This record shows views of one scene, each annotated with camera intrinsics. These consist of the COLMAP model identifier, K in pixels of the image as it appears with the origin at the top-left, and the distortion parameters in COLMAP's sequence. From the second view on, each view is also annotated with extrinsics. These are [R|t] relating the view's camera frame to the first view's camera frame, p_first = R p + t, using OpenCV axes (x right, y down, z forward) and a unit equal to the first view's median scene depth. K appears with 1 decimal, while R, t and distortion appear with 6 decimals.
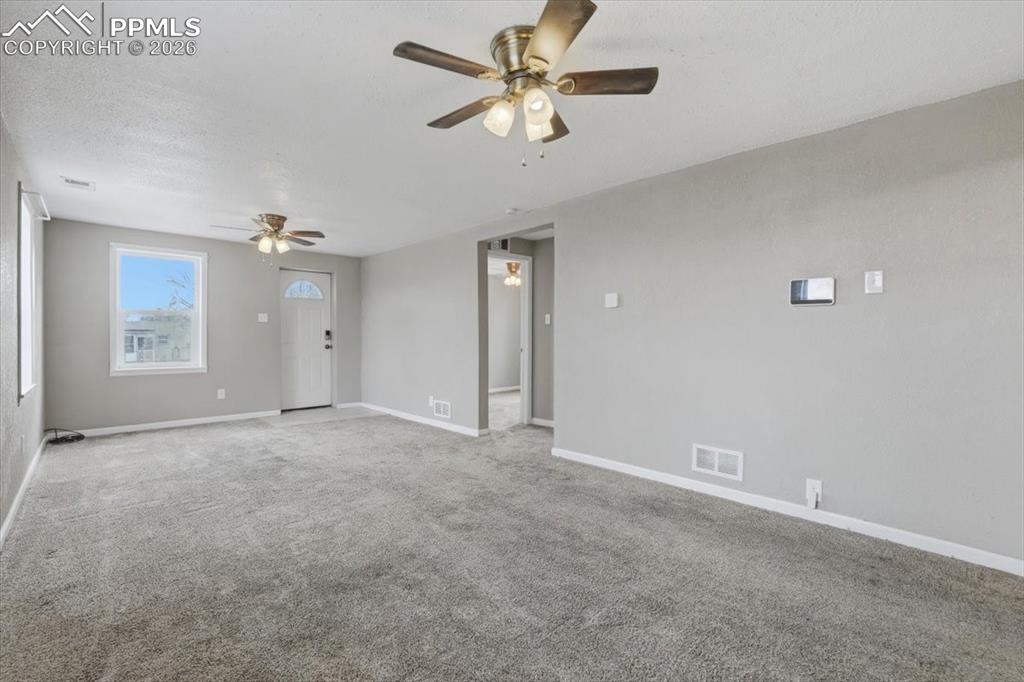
lens RADIAL K [[439.6, 0, 513.4], [0, 439.6, 336.6], [0, 0, 1]] dist [-0.047959, 0.017174]
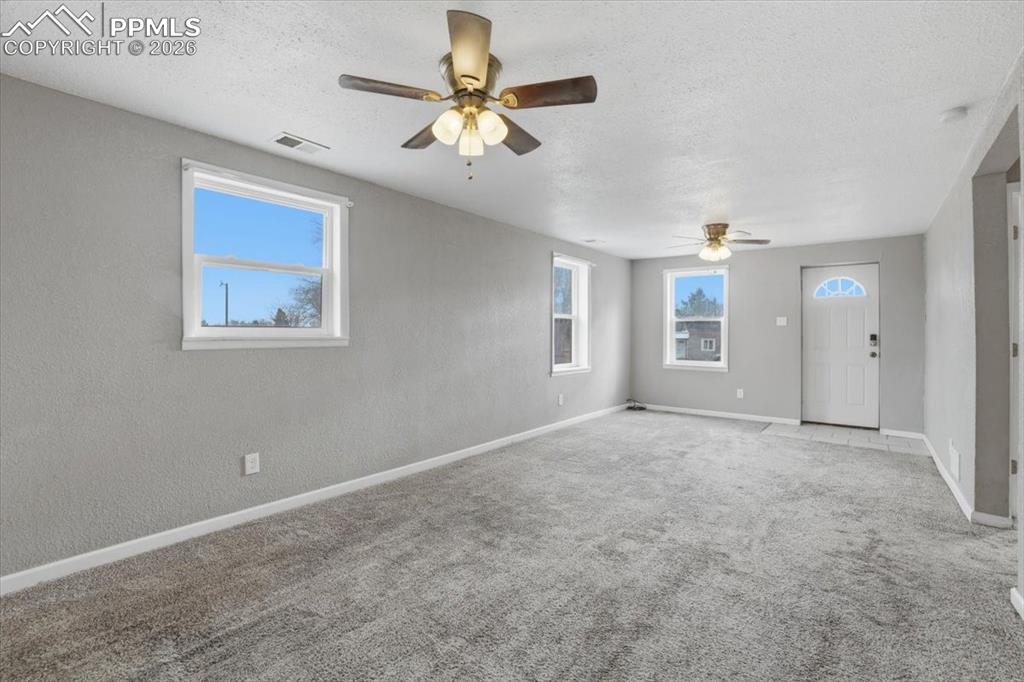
lens RADIAL K [[439.6, 0, 513.4], [0, 439.6, 336.6], [0, 0, 1]] dist [-0.047959, 0.017174]
pose [[0.144075, 0.003513, -0.989561, 0.491281], [-0.010857, 0.999939, 0.001969, -0.007957], [0.989507, 0.010460, 0.144104, 0.436146]]
